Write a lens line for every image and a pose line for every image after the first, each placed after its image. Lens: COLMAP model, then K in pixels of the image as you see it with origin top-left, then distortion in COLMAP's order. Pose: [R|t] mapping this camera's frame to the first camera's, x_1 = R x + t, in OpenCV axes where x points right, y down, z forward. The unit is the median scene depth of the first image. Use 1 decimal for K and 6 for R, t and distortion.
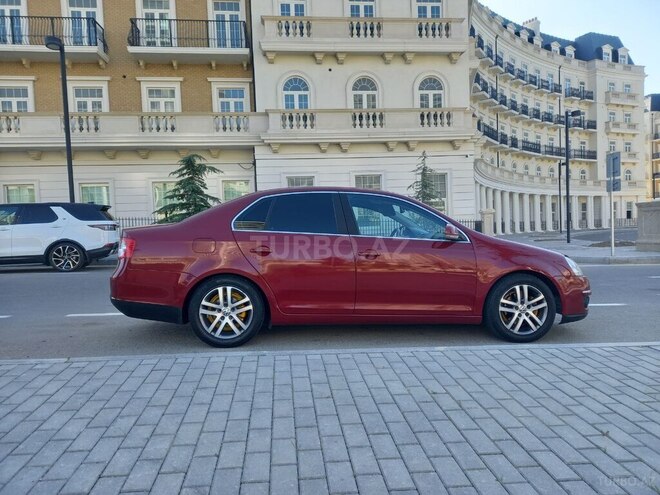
lens RADIAL K [[479.0, 0, 334.7], [0, 479.0, 245.1], [0, 0, 1]] dist [0.074770, -0.052093]
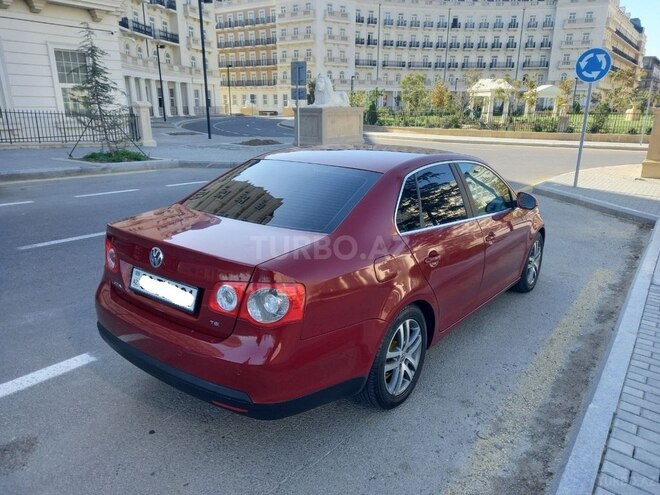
lens RADIAL K [[480.9, 0, 330.9], [0, 480.9, 252.3], [0, 0, 1]] dist [0.047744, -0.026138]
pose [[0.676177, -0.179830, 0.714455, -0.046623], [-0.005631, 0.968463, 0.249094, -0.010604], [-0.736717, -0.172455, 0.653840, 0.039480]]
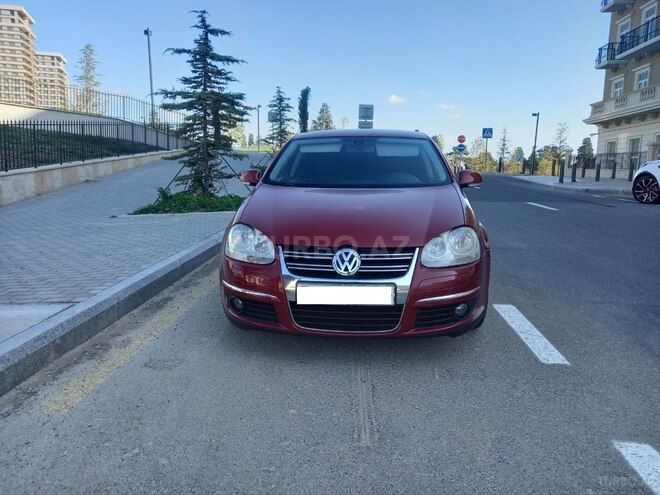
lens RADIAL K [[479.0, 0, 334.7], [0, 479.0, 245.1], [0, 0, 1]] dist [0.074770, -0.052093]
pose [[-0.182936, 0.173115, -0.967763, 0.071376], [-0.030240, 0.982918, 0.181542, -0.004752], [0.982660, 0.062475, -0.174576, 0.083142]]
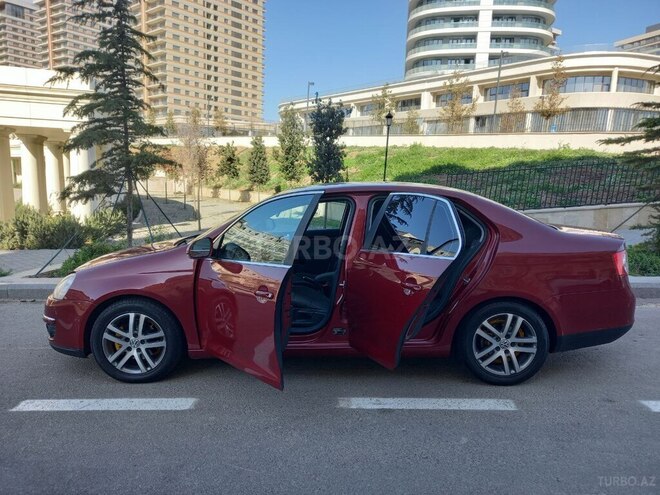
lens RADIAL K [[478.7, 0, 333.4], [0, 478.7, 252.1], [0, 0, 1]] dist [0.055941, -0.035120]
pose [[-0.993267, -0.018284, 0.114394, -0.005031], [0.001046, 0.986011, 0.166680, -0.010171], [-0.115841, 0.165677, -0.979353, 0.134687]]
